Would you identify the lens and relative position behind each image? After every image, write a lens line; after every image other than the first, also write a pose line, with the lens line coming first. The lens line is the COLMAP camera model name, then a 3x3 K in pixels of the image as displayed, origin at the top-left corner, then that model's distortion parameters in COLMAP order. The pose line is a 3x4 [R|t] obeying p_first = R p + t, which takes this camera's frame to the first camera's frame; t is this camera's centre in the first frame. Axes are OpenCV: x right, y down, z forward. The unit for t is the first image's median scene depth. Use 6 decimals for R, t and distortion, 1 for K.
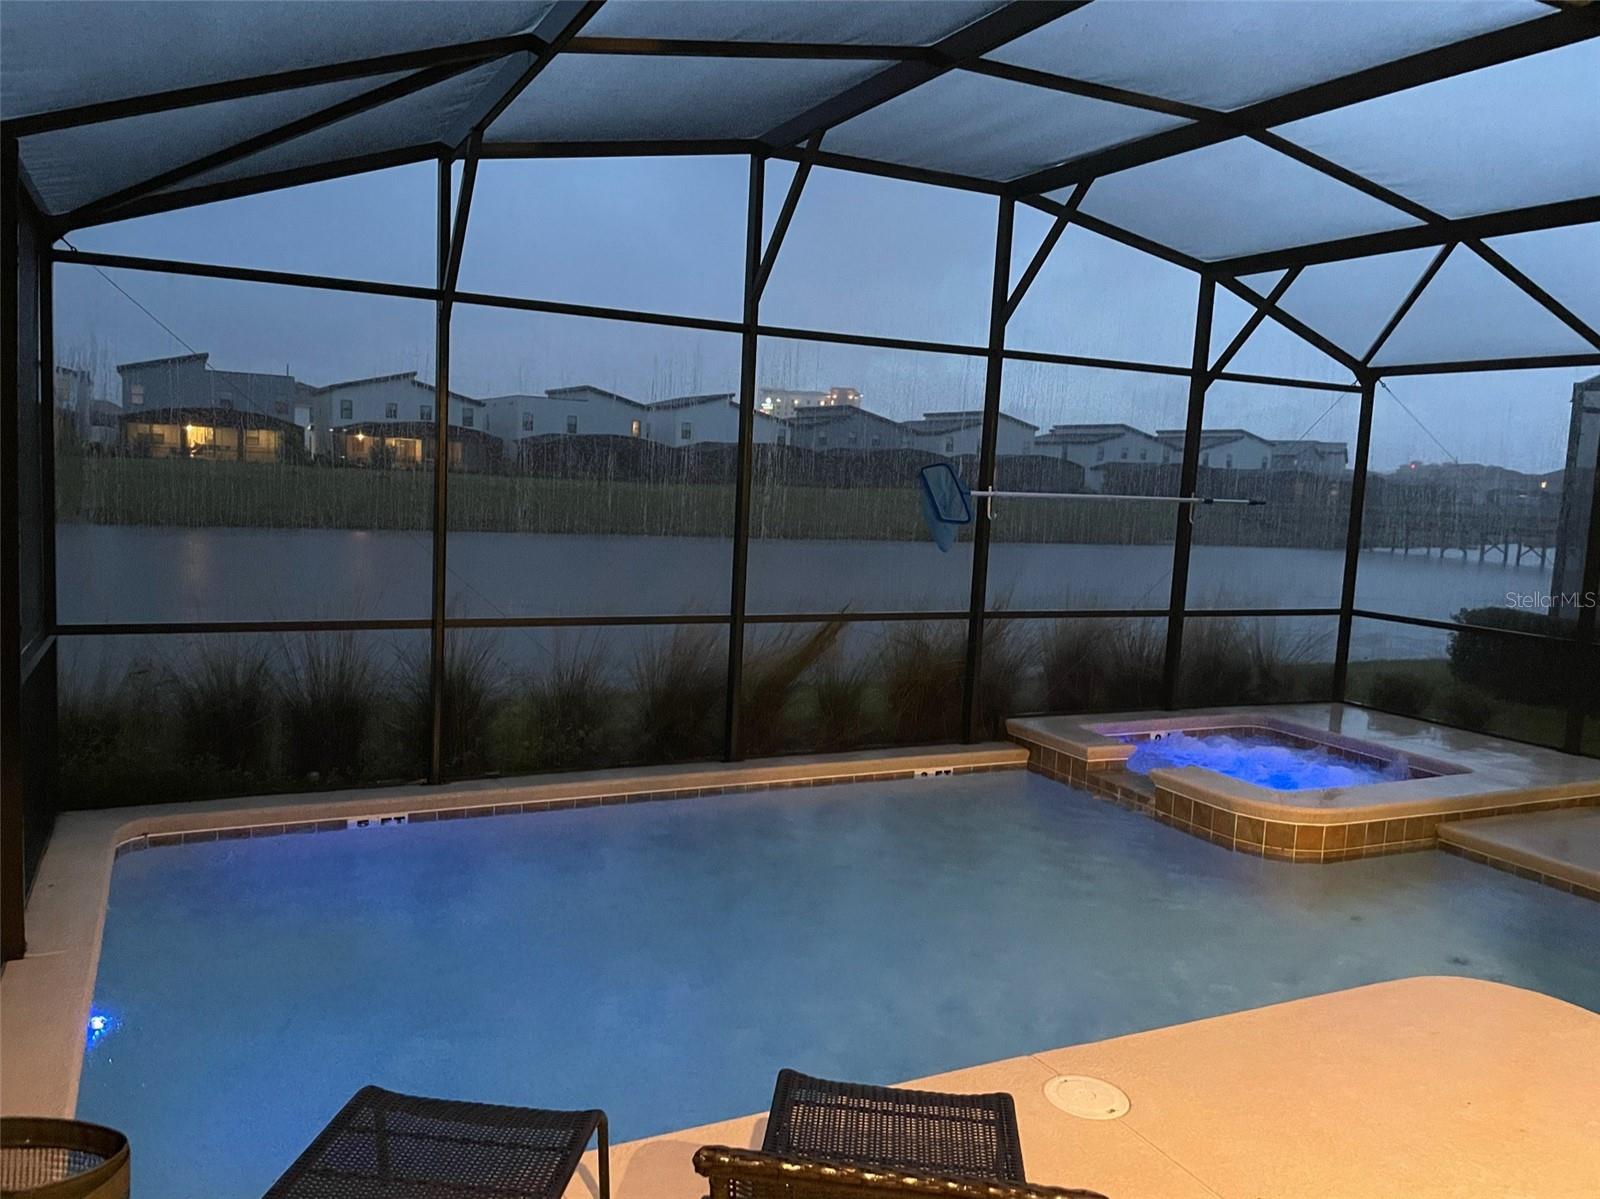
lens RADIAL K [[1216.7, 0, 791.2], [0, 1216.7, 606.7], [0, 0, 1]] dist [0.054321, -0.050359]
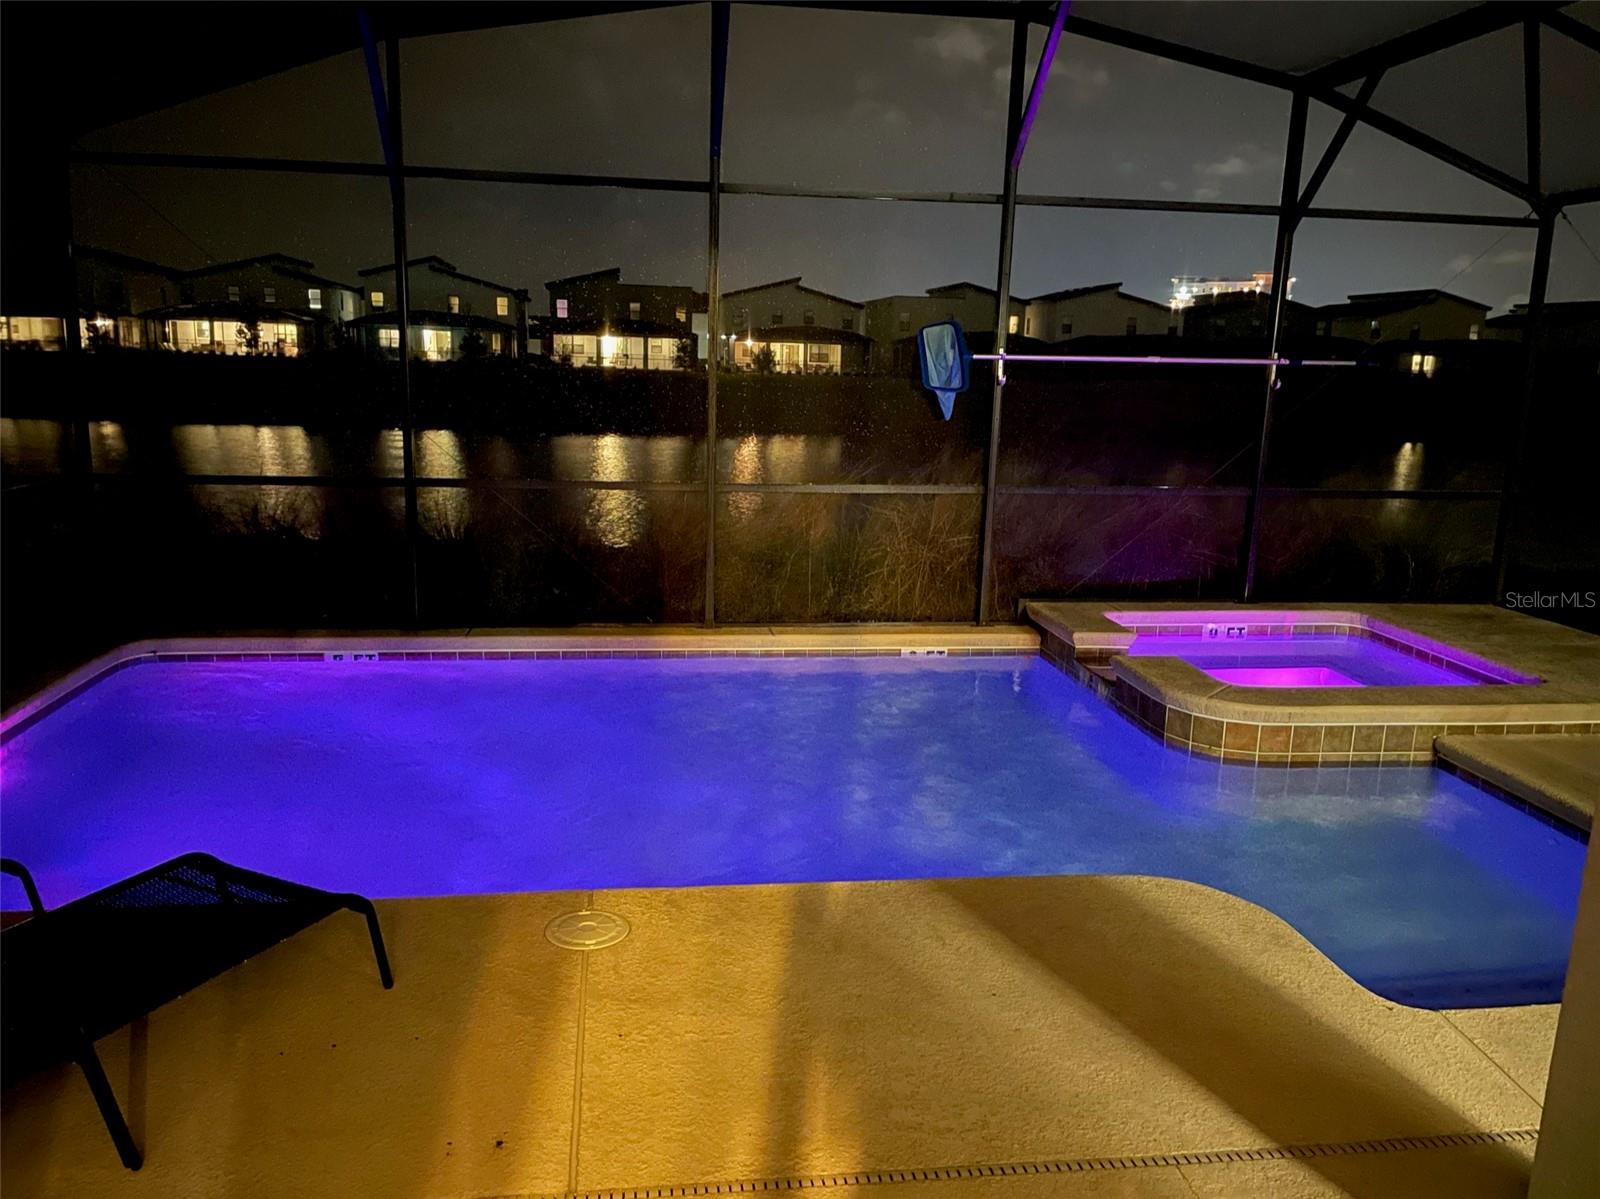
lens RADIAL K [[1216.7, 0, 794.5], [0, 1216.7, 610.2], [0, 0, 1]] dist [0.054321, -0.050359]
pose [[0.946622, 0.045809, -0.319075, 0.322869], [-0.020122, 0.996318, 0.083344, 0.024992], [0.321718, -0.072475, 0.944058, 0.060160]]
